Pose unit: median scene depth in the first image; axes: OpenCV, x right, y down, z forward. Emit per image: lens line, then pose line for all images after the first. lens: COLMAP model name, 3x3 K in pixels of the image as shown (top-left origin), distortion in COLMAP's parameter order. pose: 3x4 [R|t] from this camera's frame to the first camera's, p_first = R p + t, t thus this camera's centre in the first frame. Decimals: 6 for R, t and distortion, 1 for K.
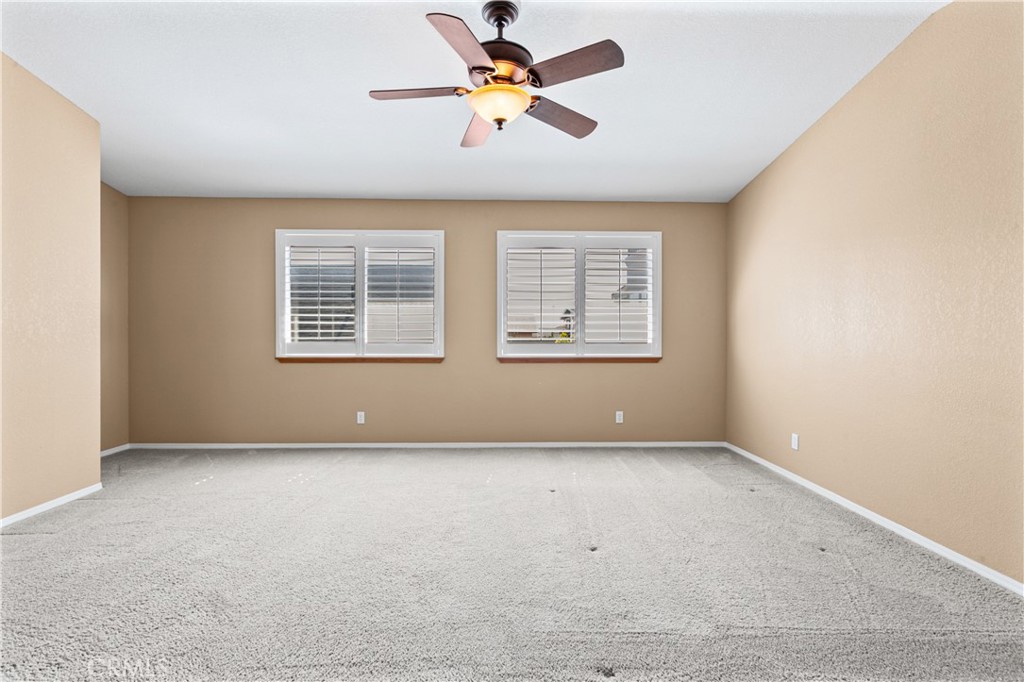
lens RADIAL K [[460.7, 0, 515.7], [0, 460.7, 337.3], [0, 0, 1]] dist [0.002429, -0.000342]
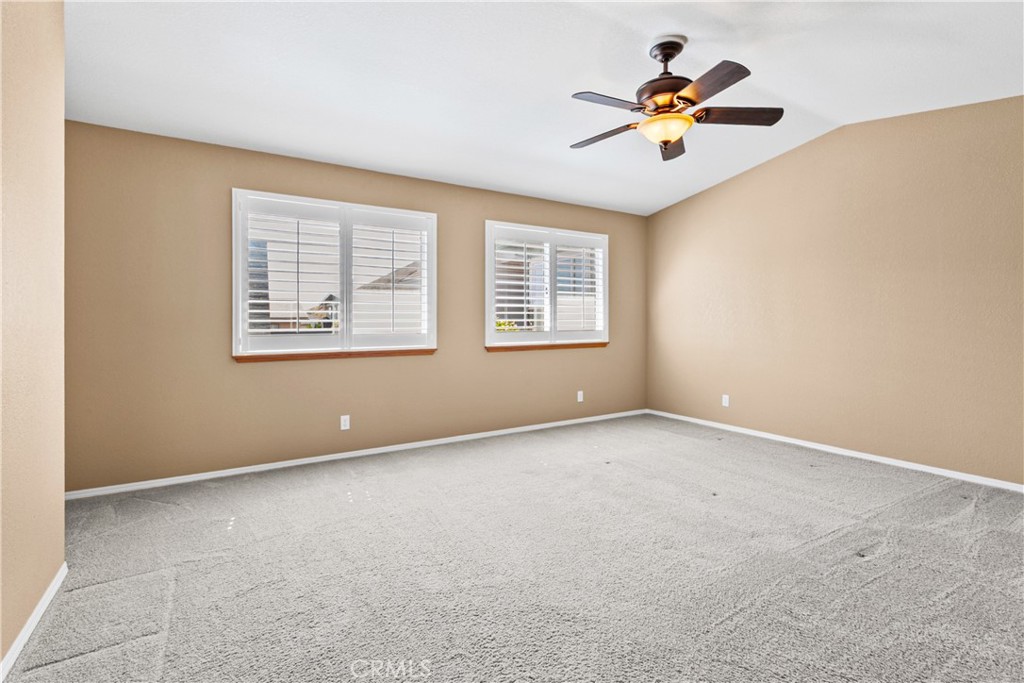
lens RADIAL K [[460.7, 0, 536.6], [0, 460.7, 323.3], [0, 0, 1]] dist [0.002429, -0.000342]
pose [[0.862051, -0.006630, 0.506779, -0.458217], [0.010415, 0.999935, -0.004635, -0.001157], [-0.506715, 0.009273, 0.862064, 0.086595]]
